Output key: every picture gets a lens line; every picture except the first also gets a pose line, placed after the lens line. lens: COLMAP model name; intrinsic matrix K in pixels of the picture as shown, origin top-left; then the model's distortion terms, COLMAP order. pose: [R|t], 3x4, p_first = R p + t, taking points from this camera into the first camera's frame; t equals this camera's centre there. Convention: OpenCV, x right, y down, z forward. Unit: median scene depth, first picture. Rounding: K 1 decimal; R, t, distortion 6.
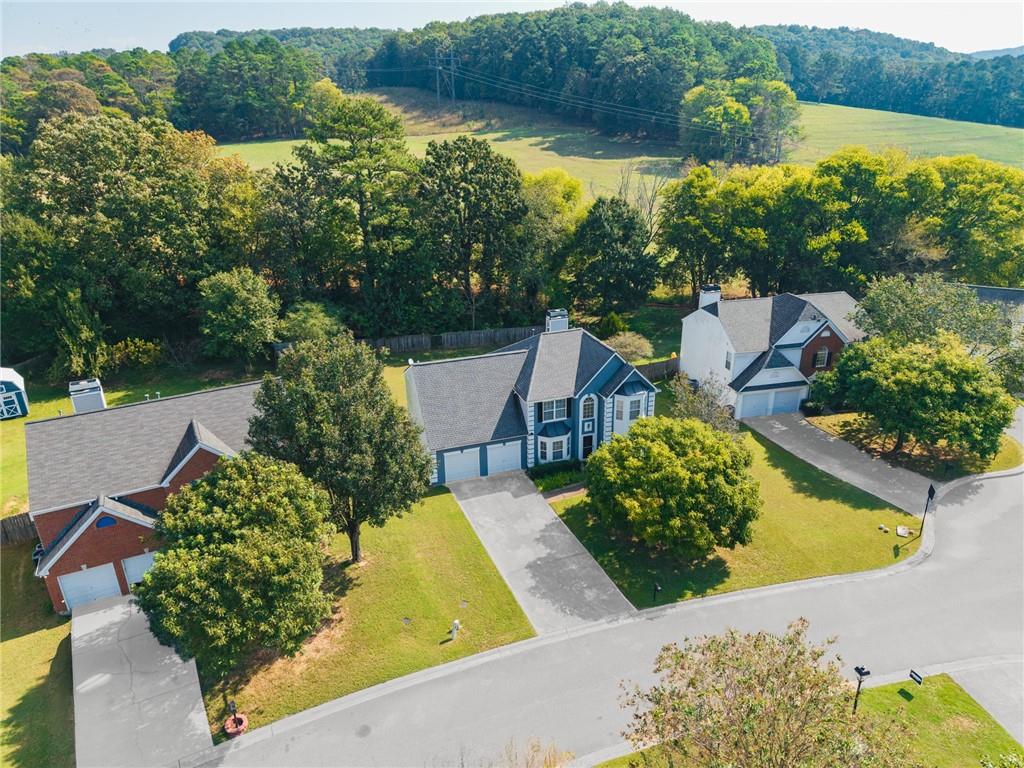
lens RADIAL K [[687.4, 0, 509.3], [0, 687.4, 387.0], [0, 0, 1]] dist [0.040449, -0.039477]
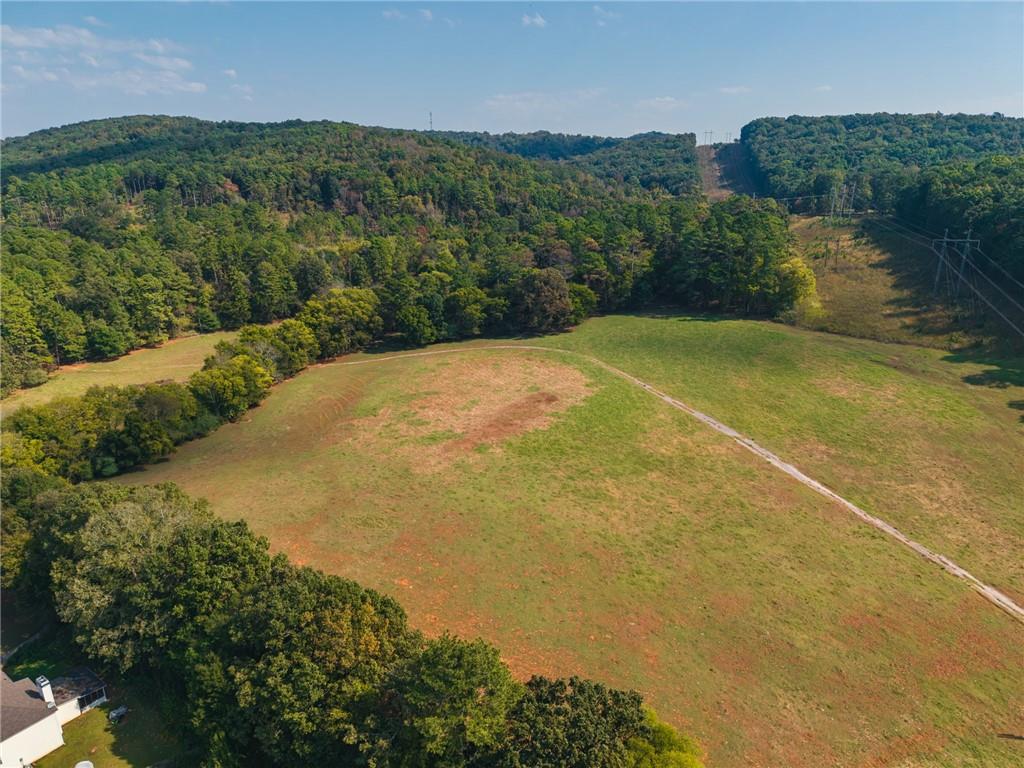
lens RADIAL K [[687.4, 0, 509.3], [0, 687.4, 387.0], [0, 0, 1]] dist [0.040449, -0.039477]
pose [[0.724954, 0.228819, -0.649680, 0.563380], [-0.261215, 0.964083, 0.048072, -1.226736], [0.637345, 0.134856, 0.758687, 0.372682]]
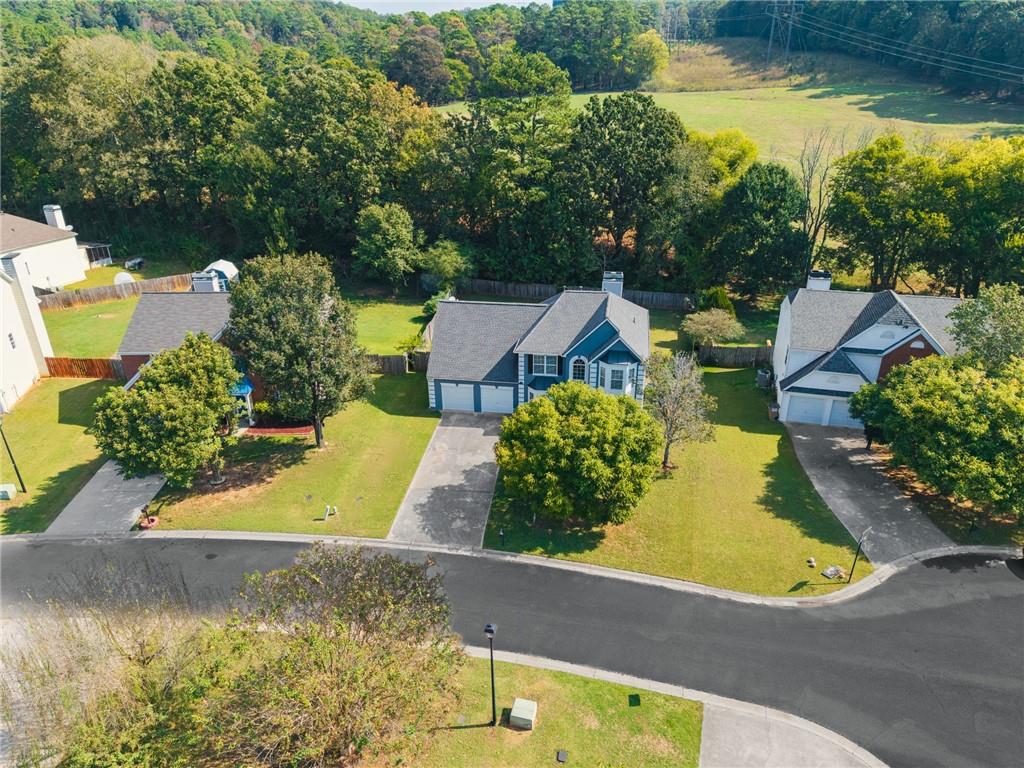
lens RADIAL K [[688.3, 0, 508.7], [0, 688.3, 394.9], [0, 0, 1]] dist [0.011293, -0.007188]
pose [[0.881992, 0.209321, -0.422225, 0.454581], [-0.179696, 0.977631, 0.109299, -0.024521], [0.435659, -0.020528, 0.899877, 0.046605]]
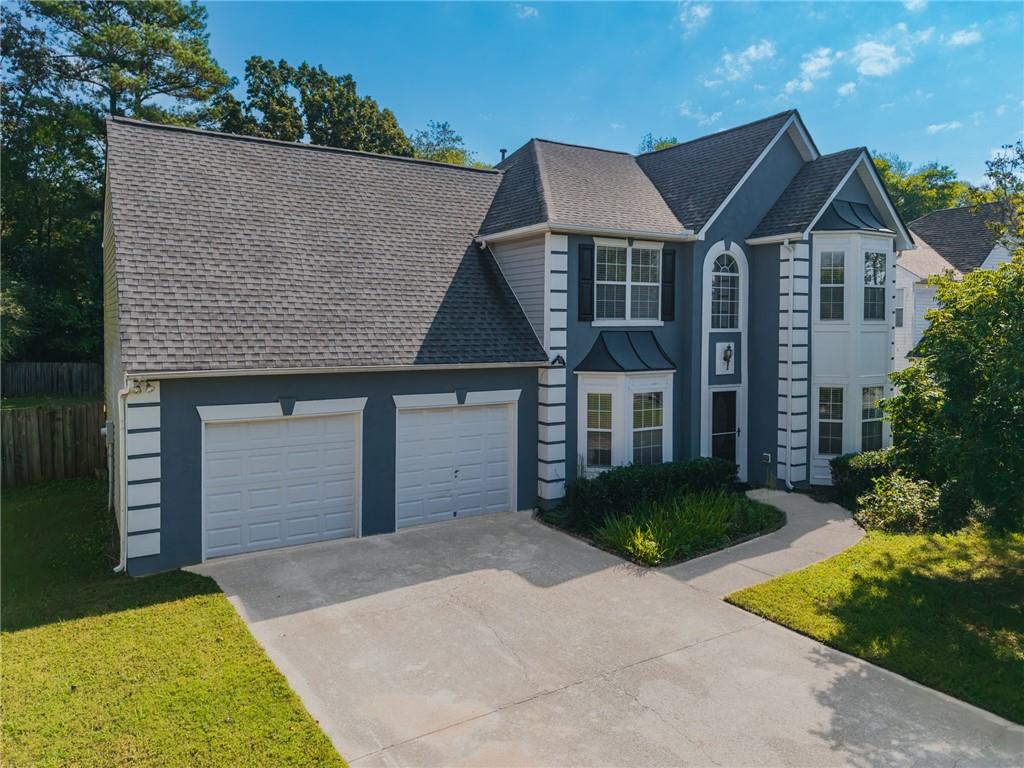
lens RADIAL K [[710.1, 0, 504.6], [0, 710.1, 330.6], [0, 0, 1]] dist [0.024000, -0.001897]
pose [[0.975790, 0.026415, 0.217109, -0.048993], [0.054438, 0.932105, -0.358074, 0.154178], [-0.211827, 0.361224, 0.908100, 0.733129]]
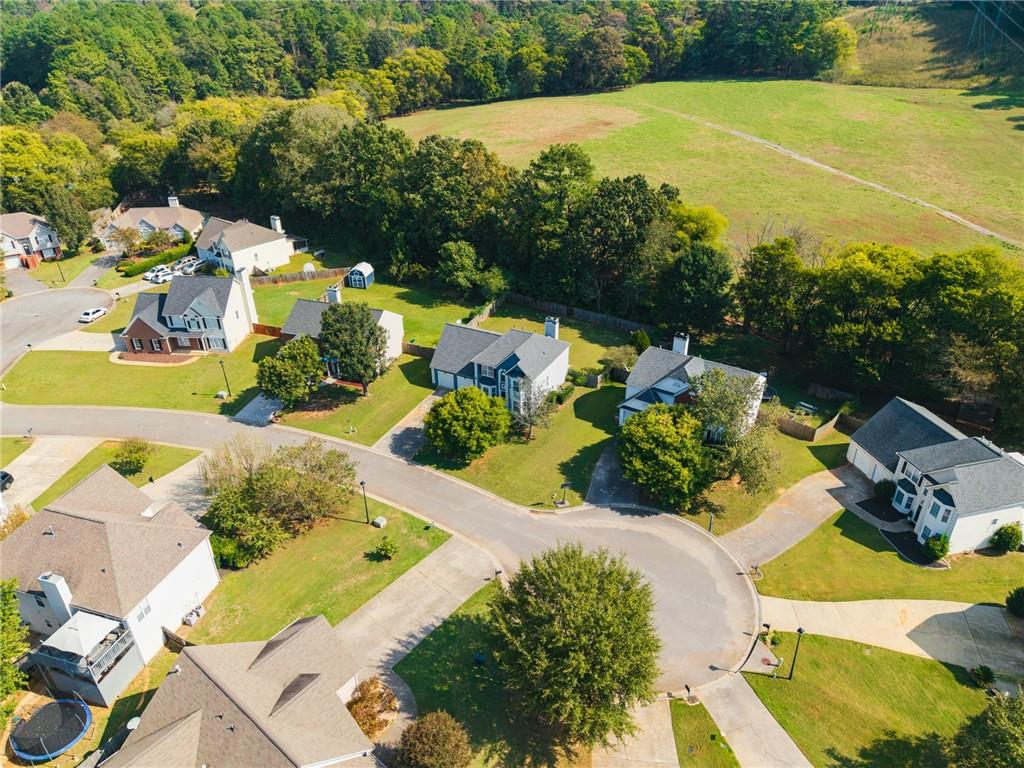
lens RADIAL K [[688.3, 0, 508.7], [0, 688.3, 394.9], [0, 0, 1]] dist [0.011293, -0.007188]
pose [[0.688770, 0.373803, -0.621182, 1.243422], [-0.271400, 0.927469, 0.257185, -0.384847], [0.672263, -0.008553, 0.740263, -0.308789]]
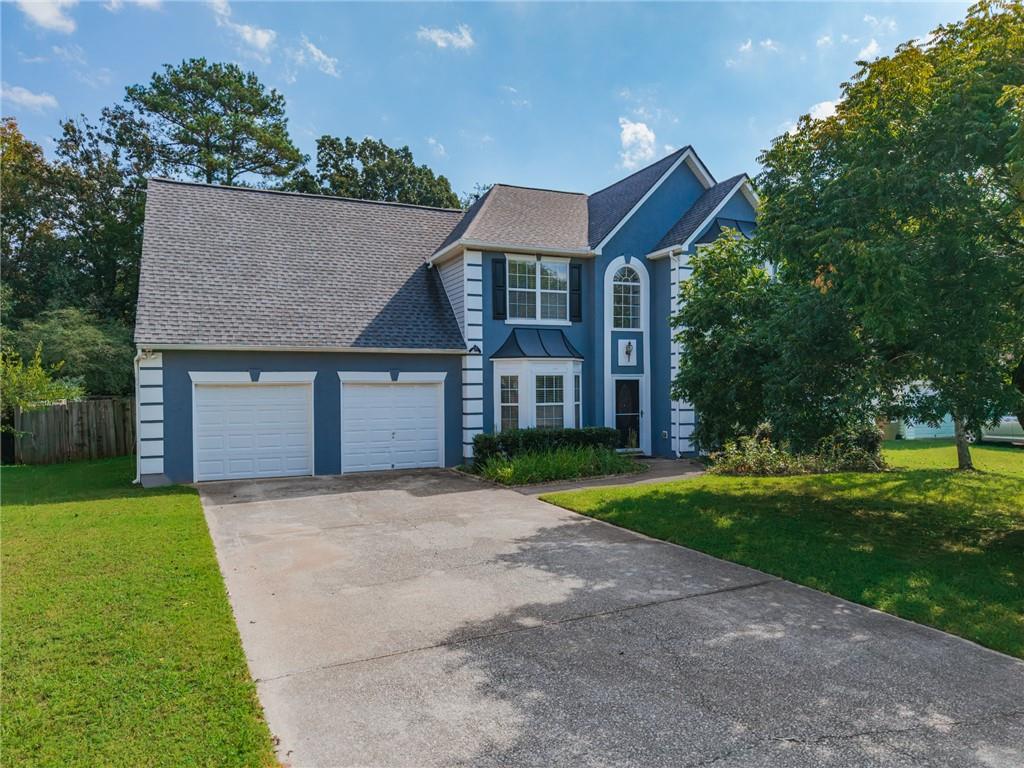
lens RADIAL K [[687.4, 0, 509.3], [0, 687.4, 387.0], [0, 0, 1]] dist [0.040449, -0.039477]
pose [[0.995863, 0.017847, 0.089096, 0.018857], [0.016540, 0.928535, -0.370876, 0.212148], [-0.089348, 0.370815, 0.924399, 0.672294]]
